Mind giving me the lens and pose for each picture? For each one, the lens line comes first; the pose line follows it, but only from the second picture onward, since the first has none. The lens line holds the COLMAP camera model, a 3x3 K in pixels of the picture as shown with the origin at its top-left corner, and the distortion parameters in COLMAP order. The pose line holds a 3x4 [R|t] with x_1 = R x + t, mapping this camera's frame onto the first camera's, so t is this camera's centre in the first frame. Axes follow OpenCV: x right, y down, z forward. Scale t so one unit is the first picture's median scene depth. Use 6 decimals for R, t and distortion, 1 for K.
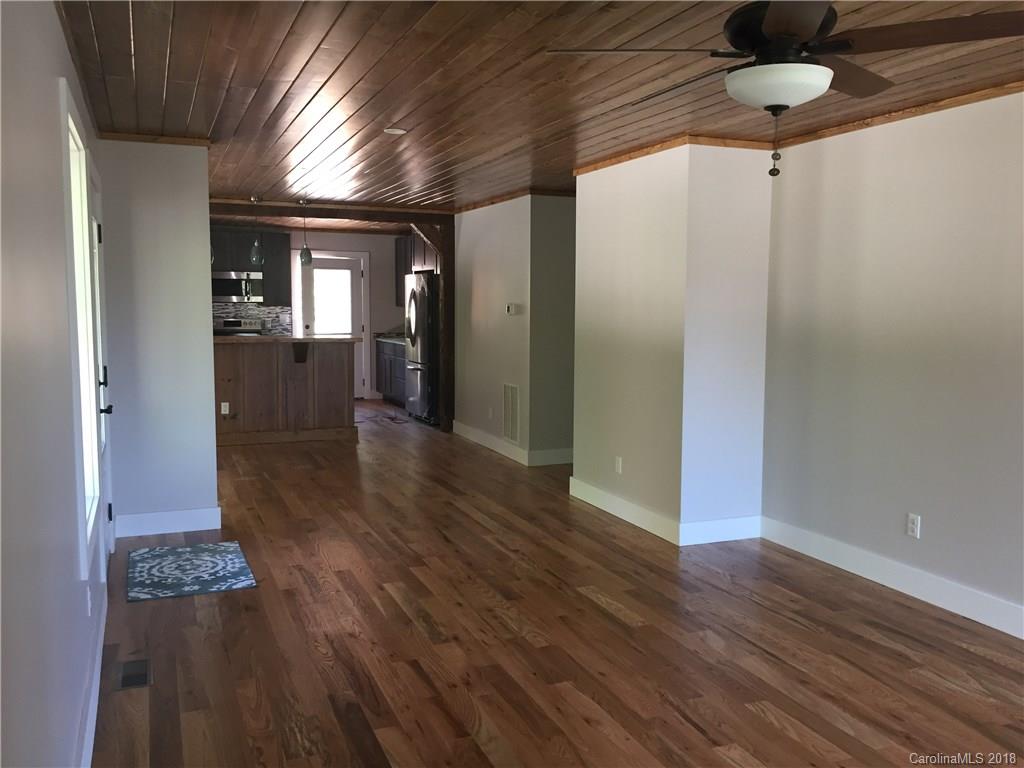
lens RADIAL K [[875.8, 0, 516.4], [0, 875.8, 382.0], [0, 0, 1]] dist [0.097740, -0.138406]
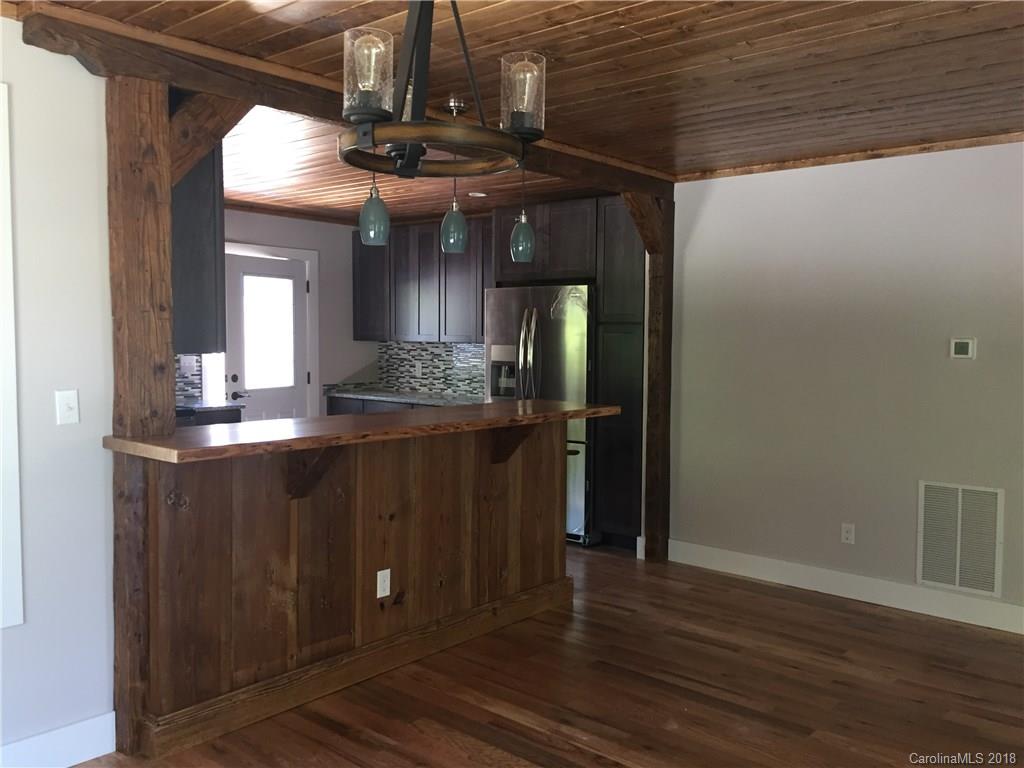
lens RADIAL K [[875.8, 0, 516.4], [0, 875.8, 382.0], [0, 0, 1]] dist [0.097740, -0.138406]
pose [[0.889203, -0.024412, 0.456861, -0.338859], [0.039945, 0.998905, -0.024372, -0.039968], [-0.455766, 0.039921, 0.889204, 0.427148]]
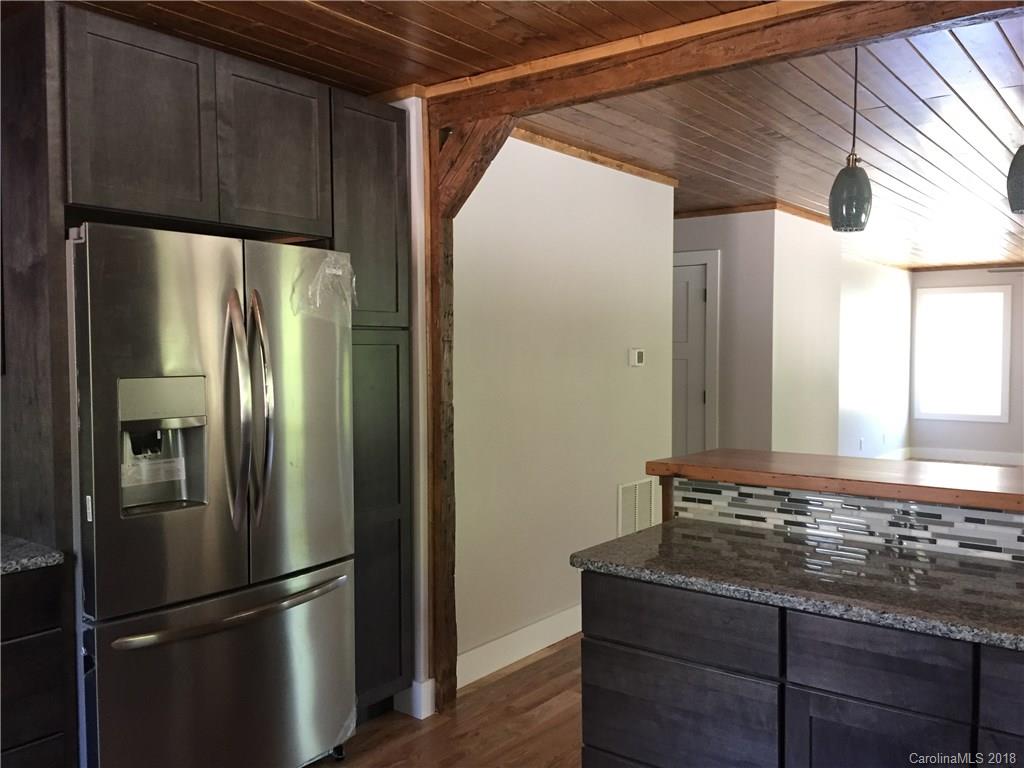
lens RADIAL K [[875.8, 0, 516.4], [0, 875.8, 382.0], [0, 0, 1]] dist [0.097740, -0.138406]
pose [[-0.503748, -0.040805, 0.862886, -0.325231], [0.077944, 0.992662, 0.092446, -0.085985], [-0.860327, 0.113827, -0.496871, 0.920489]]
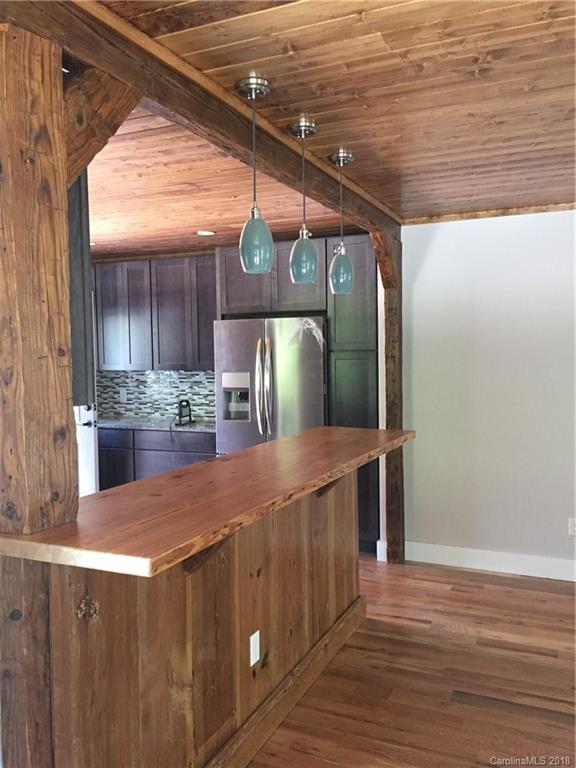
lens RADIAL K [[656.9, 0, 287.0], [0, 656.9, 385.9], [0, 0, 1]] dist [0.097740, -0.138406]
pose [[0.726231, -0.051518, 0.685518, -0.373486], [0.082514, 0.996511, -0.012525, -0.058160], [-0.682481, 0.065661, 0.727948, 0.561564]]
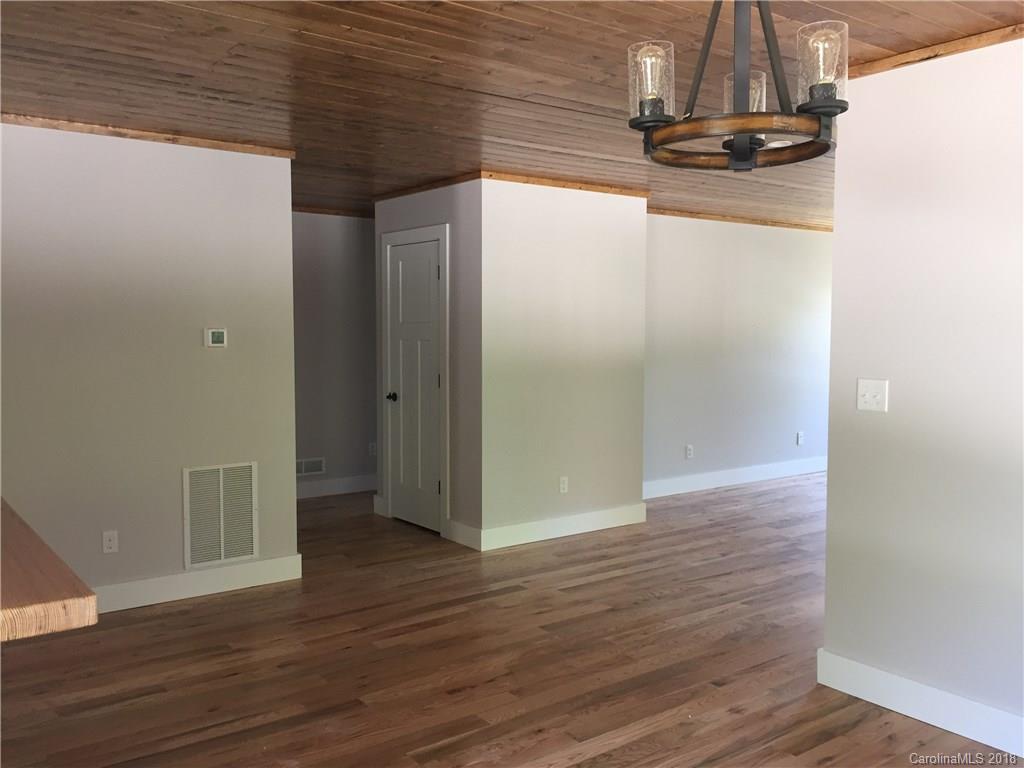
lens RADIAL K [[875.8, 0, 516.4], [0, 875.8, 382.0], [0, 0, 1]] dist [0.097740, -0.138406]
pose [[-0.247660, -0.066688, 0.966549, -0.418746], [0.088679, 0.991880, 0.091158, -0.060022], [-0.964780, 0.108289, -0.239735, 0.638976]]
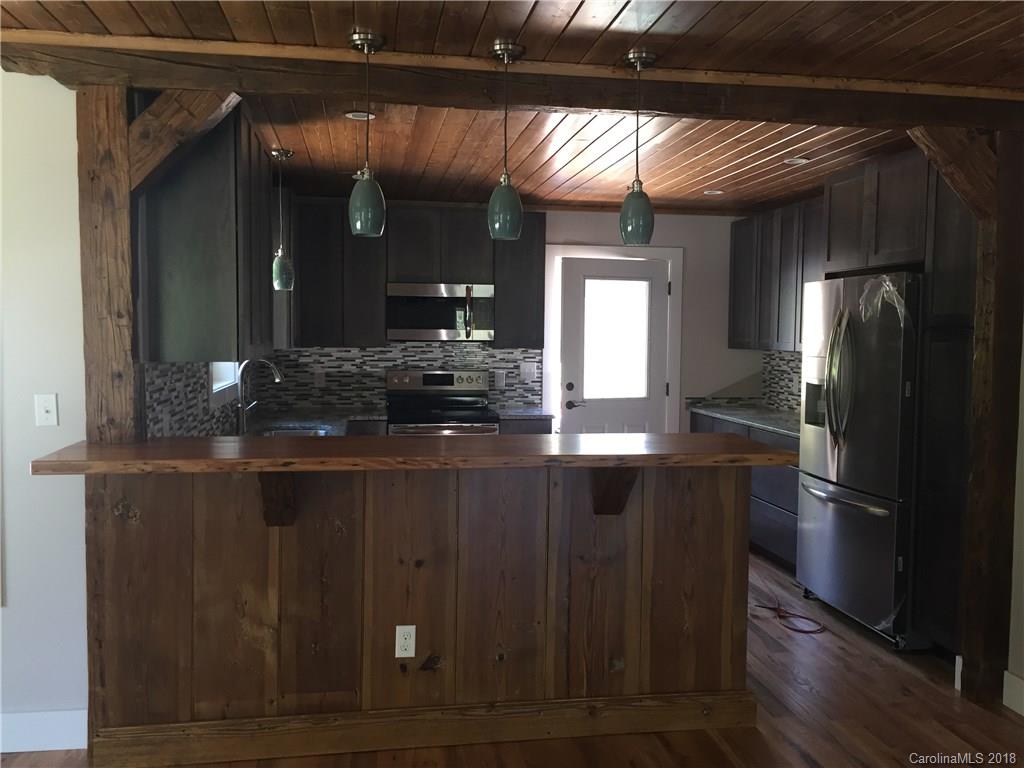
lens RADIAL K [[875.8, 0, 516.4], [0, 875.8, 382.0], [0, 0, 1]] dist [0.097740, -0.138406]
pose [[0.974137, 0.017017, -0.225317, -0.150942], [-0.025562, 0.999058, -0.035059, -0.046426], [0.224508, 0.039912, 0.973654, 0.479212]]
